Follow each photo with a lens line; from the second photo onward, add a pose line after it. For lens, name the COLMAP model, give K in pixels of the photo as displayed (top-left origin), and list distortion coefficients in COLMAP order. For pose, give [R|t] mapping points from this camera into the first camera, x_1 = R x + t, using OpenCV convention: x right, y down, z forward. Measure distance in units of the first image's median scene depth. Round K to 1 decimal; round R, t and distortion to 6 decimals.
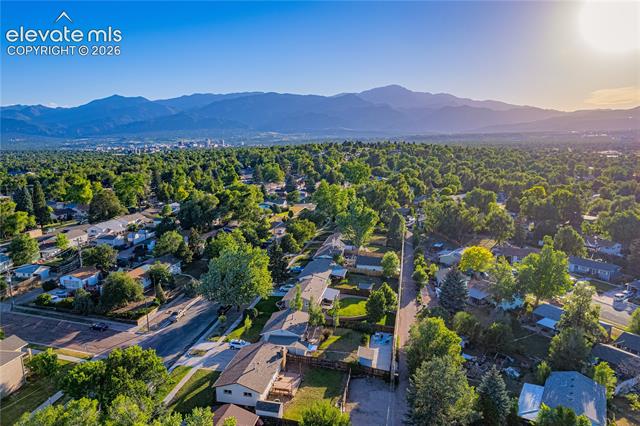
lens RADIAL K [[451.7, 0, 300.1], [0, 451.7, 224.3], [0, 0, 1]] dist [-0.043246, 0.002917]
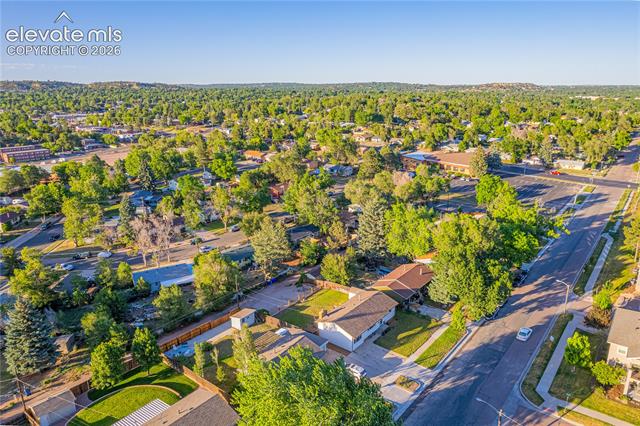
lens RADIAL K [[416.5, 0, 320.0], [0, 416.5, 213.0], [0, 0, 1]] dist [-0.037514, 0.002765]
pose [[-0.897400, -0.092511, 0.431410, -0.262608], [0.114360, 0.895588, 0.429935, -0.201887], [-0.426140, 0.435160, -0.793121, 1.054928]]
